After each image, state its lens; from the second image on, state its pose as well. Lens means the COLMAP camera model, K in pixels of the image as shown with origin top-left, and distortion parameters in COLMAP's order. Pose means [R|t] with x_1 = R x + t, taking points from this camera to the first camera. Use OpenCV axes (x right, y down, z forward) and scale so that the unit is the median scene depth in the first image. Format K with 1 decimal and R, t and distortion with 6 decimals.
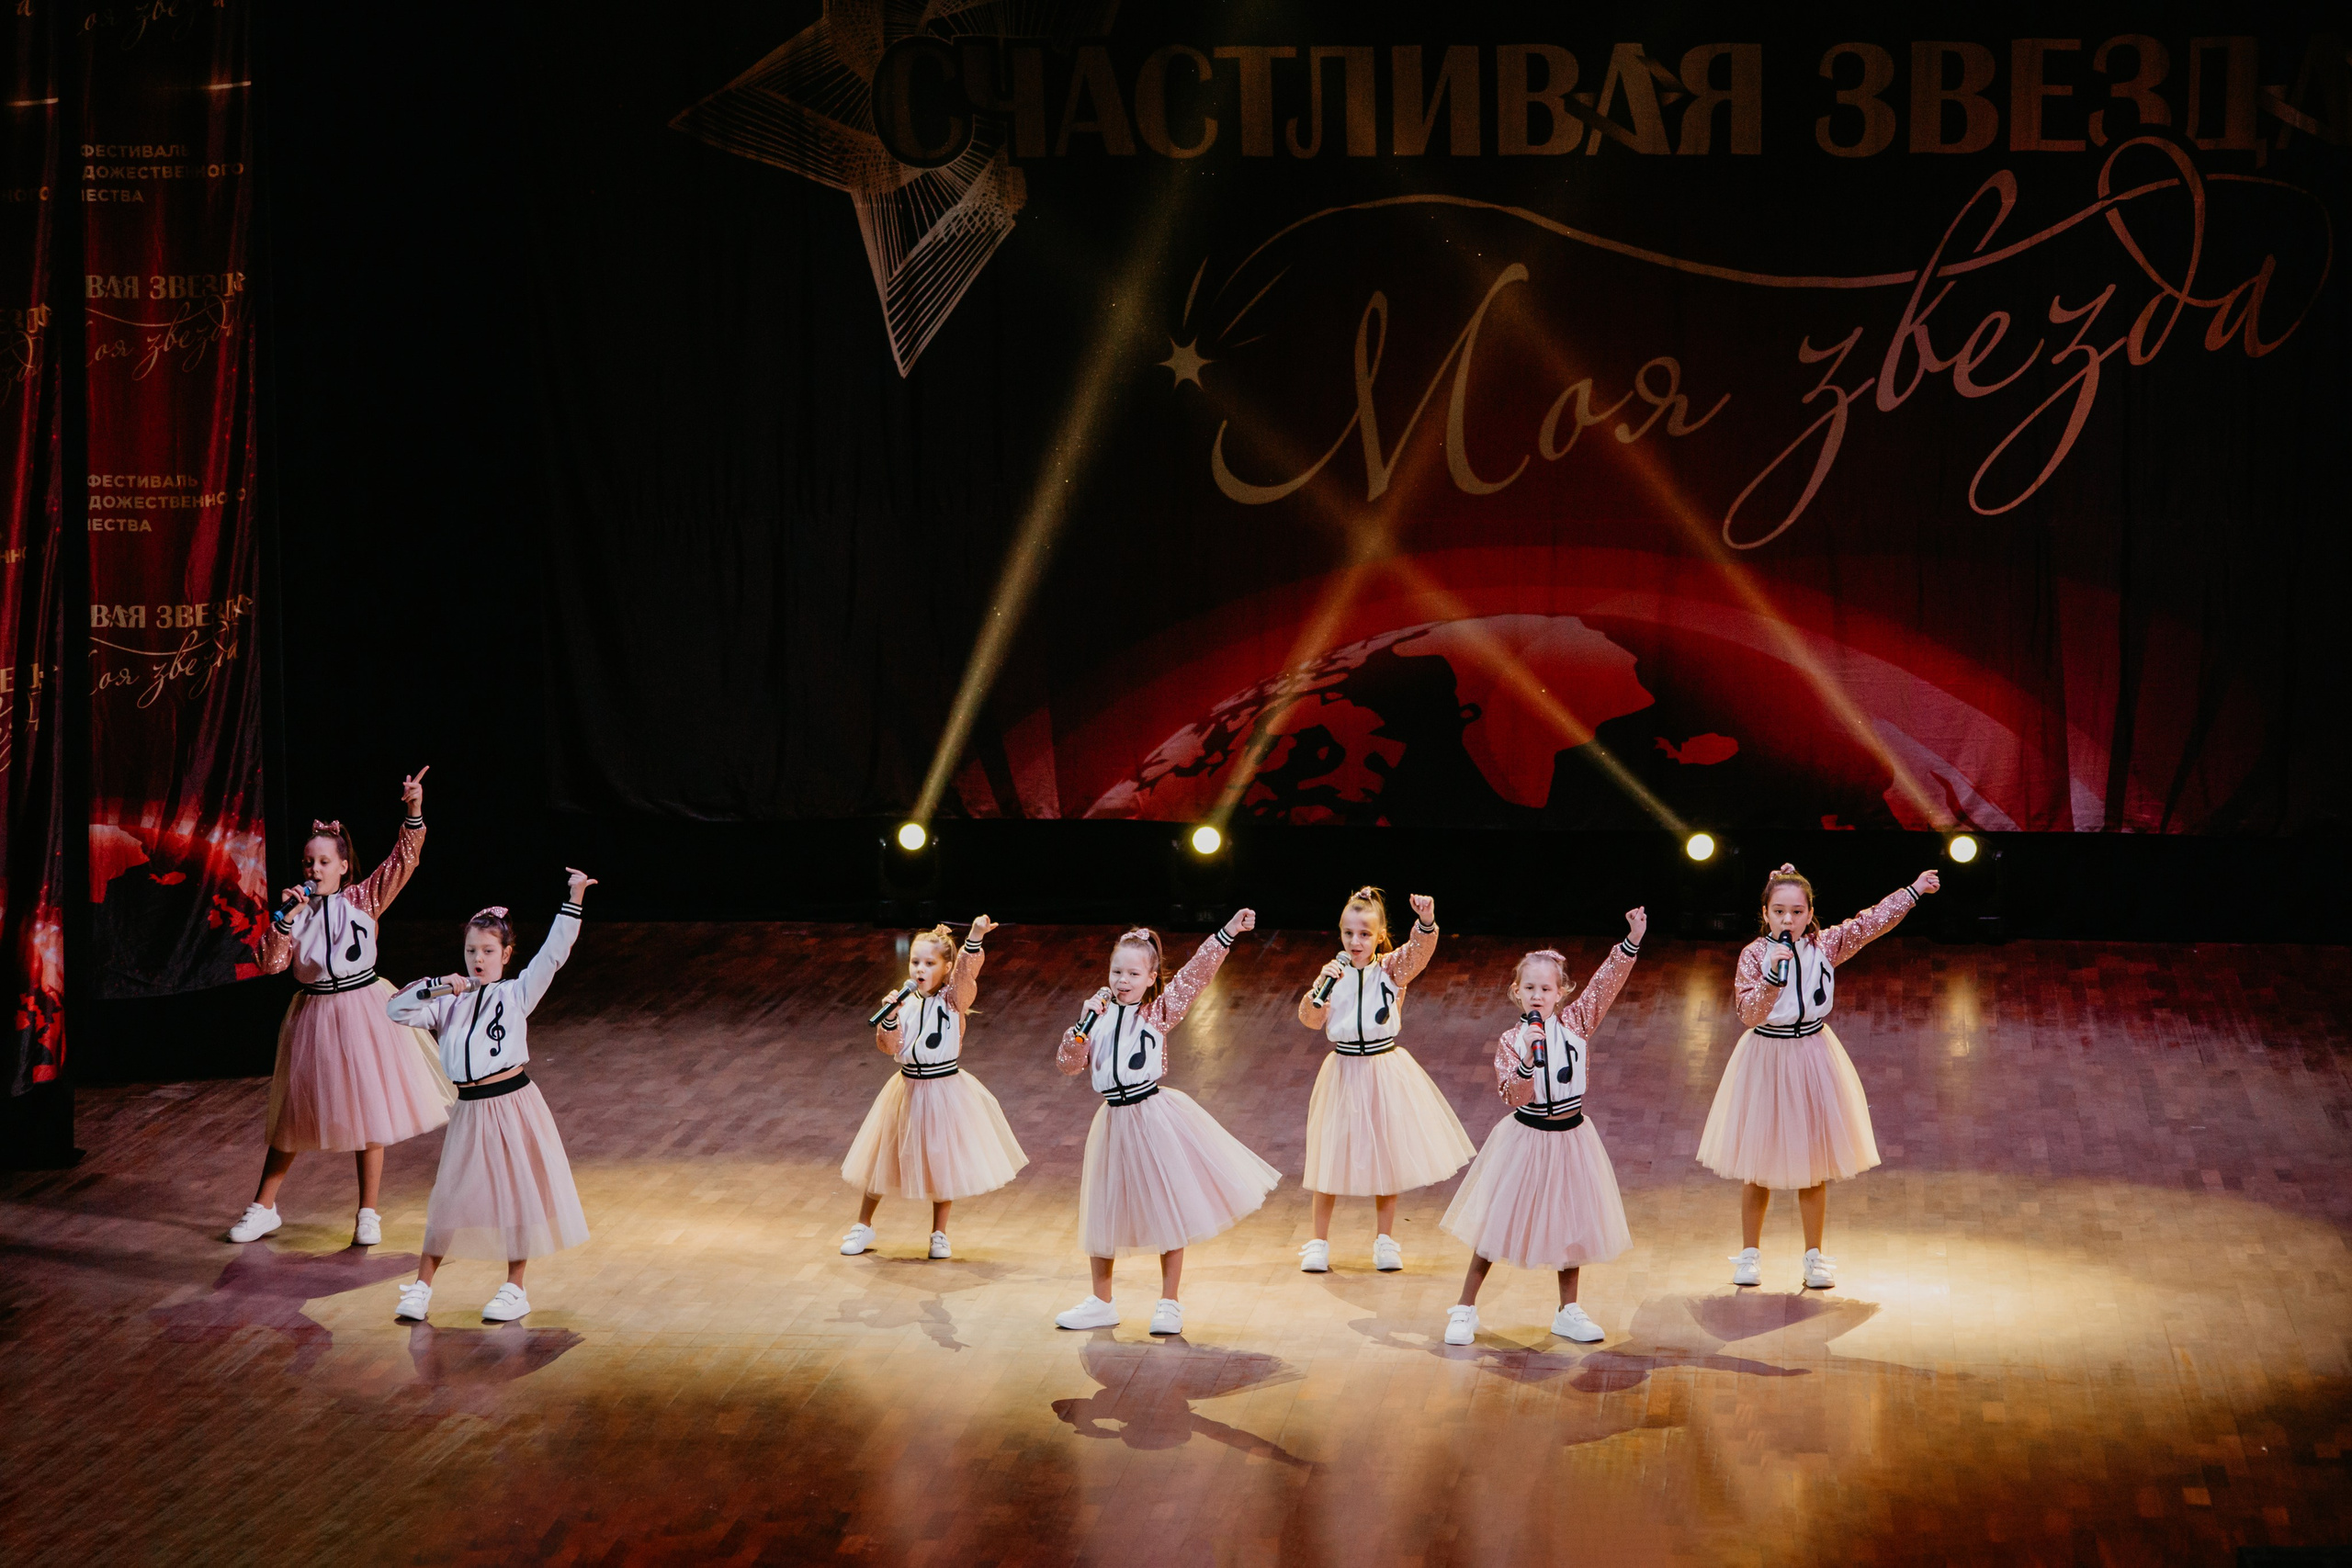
lens RADIAL K [[6194.6, 0, 1125.8], [0, 6194.6, 779.4], [0, 0, 1]] dist [0.342964, 1.511237]
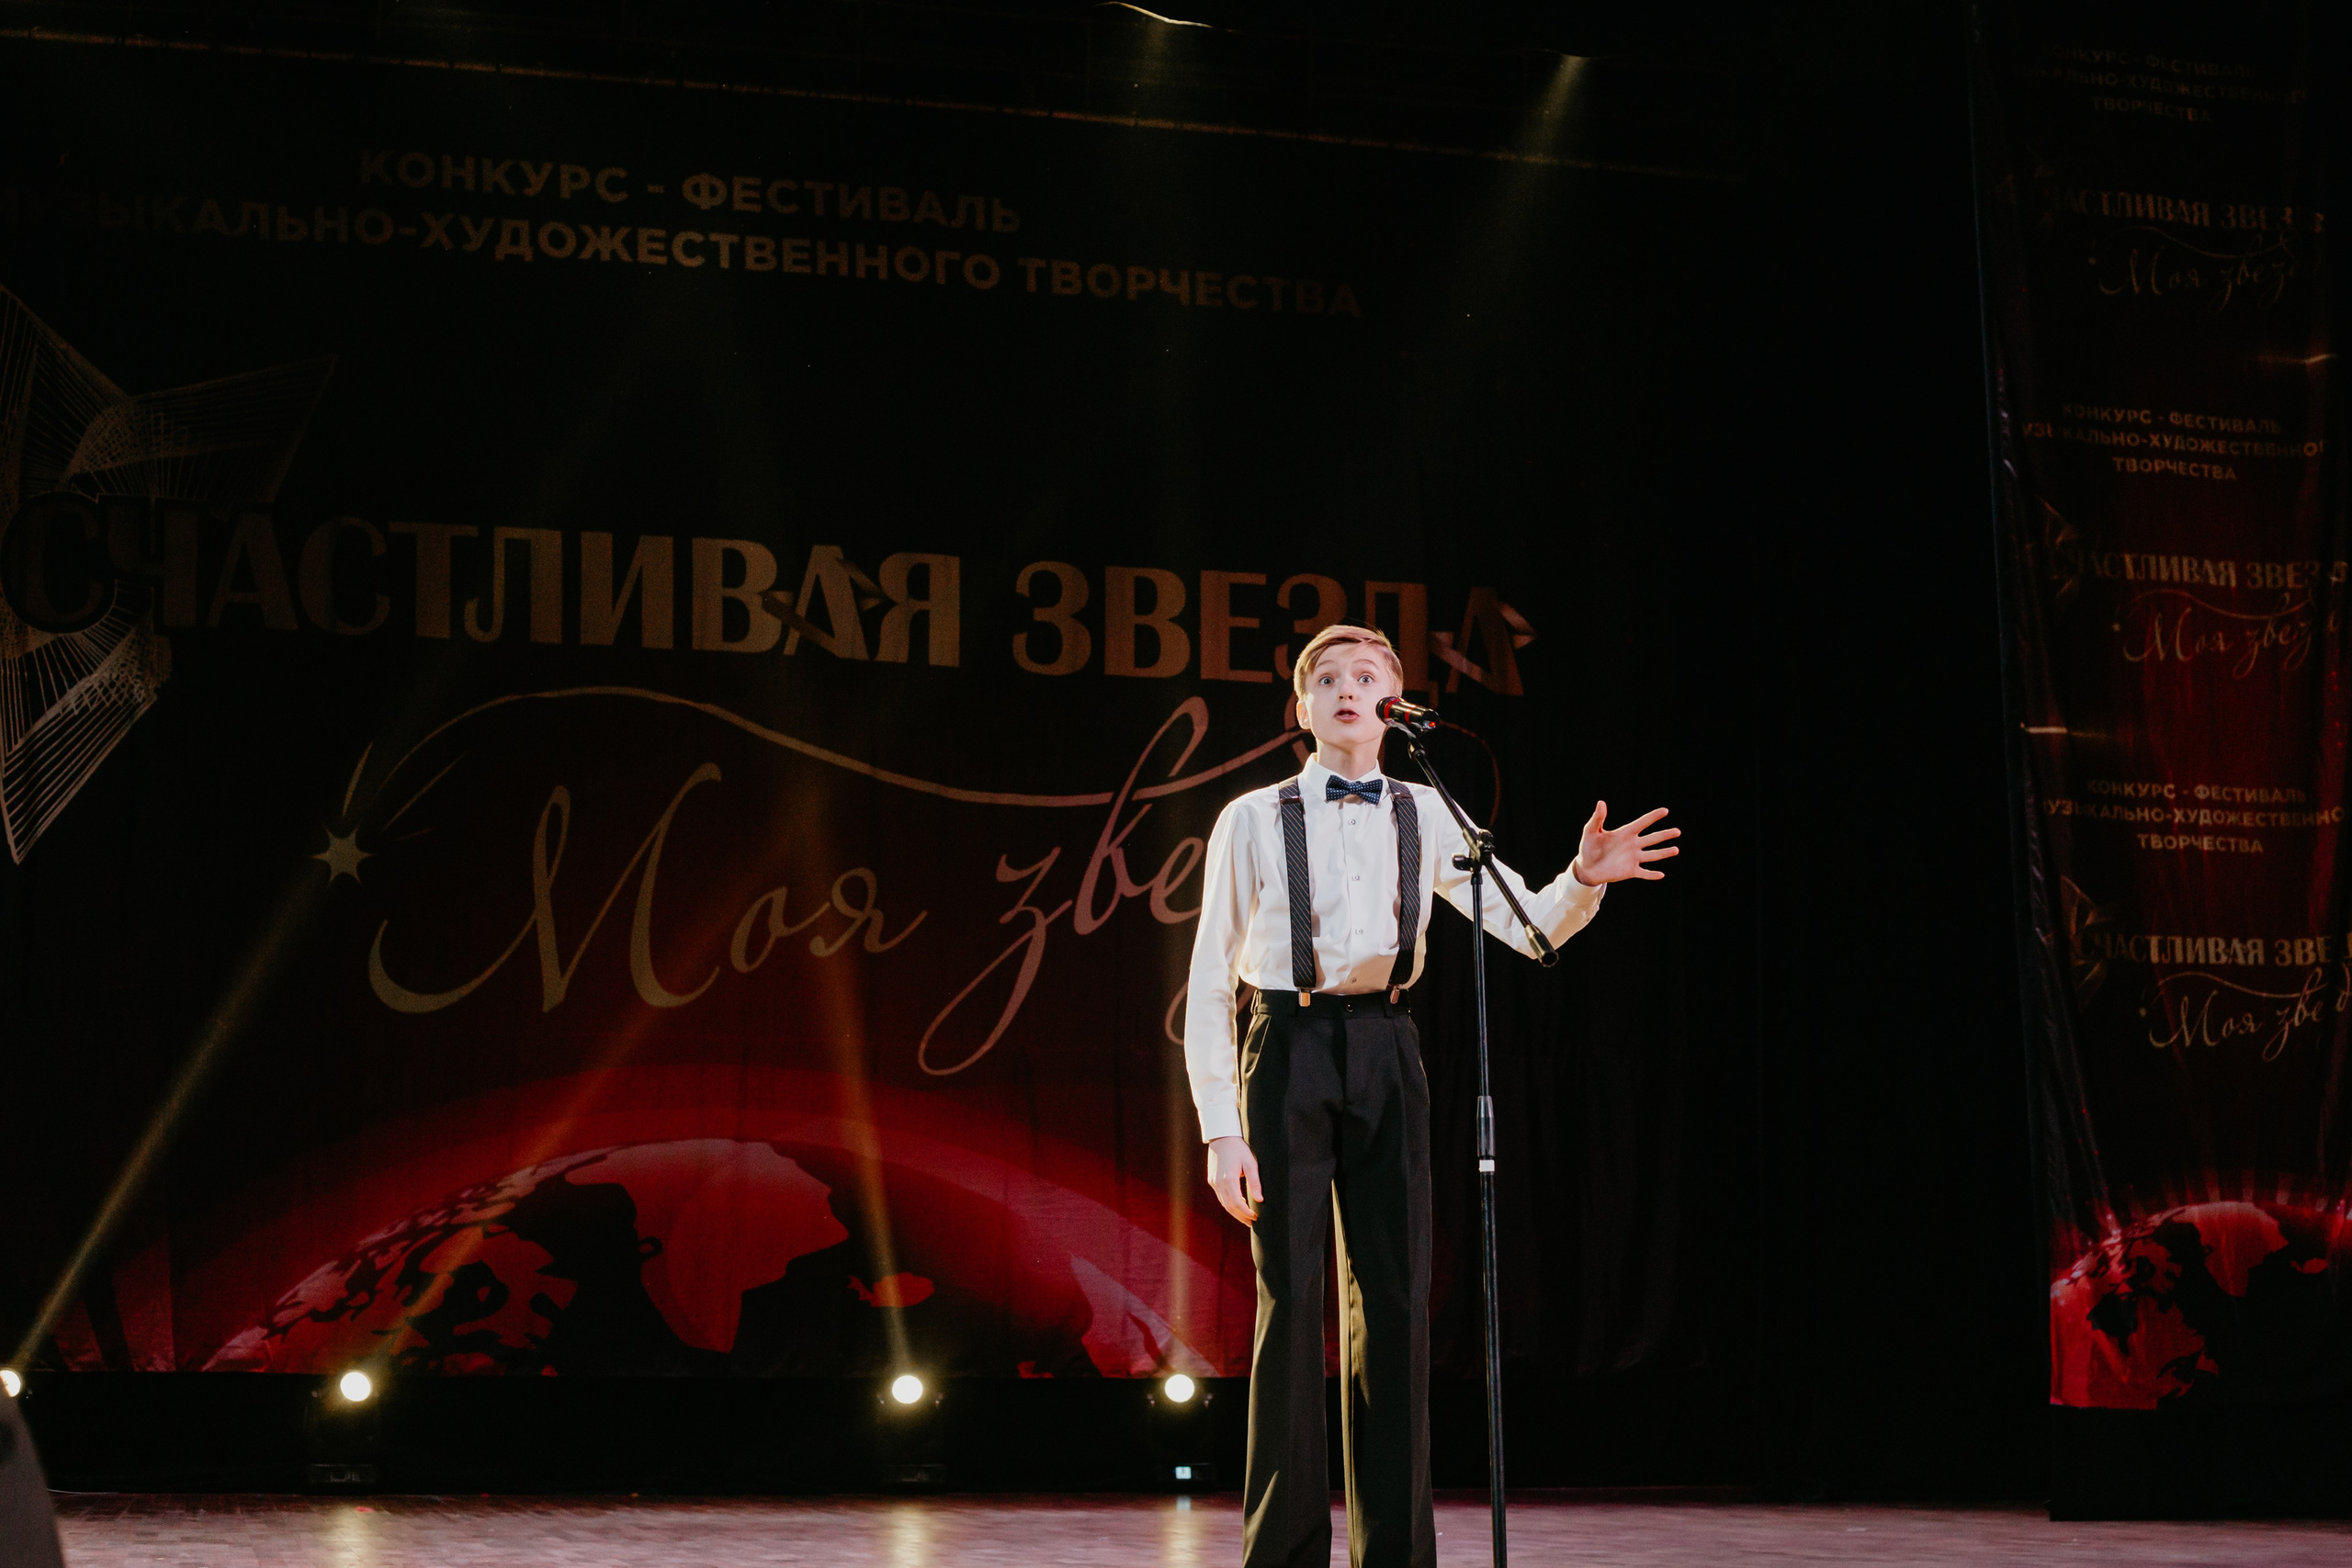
lens RADIAL K [[3679.2, 0, 1198.1], [0, 3679.2, 774.1], [0, 0, 1]] dist [-0.088887, -0.085410]
pose [[0.929818, 0.062480, 0.362679, -0.069467], [0.037686, 0.964138, -0.262711, 0.067032], [-0.366086, 0.257941, 0.894118, 0.476784]]
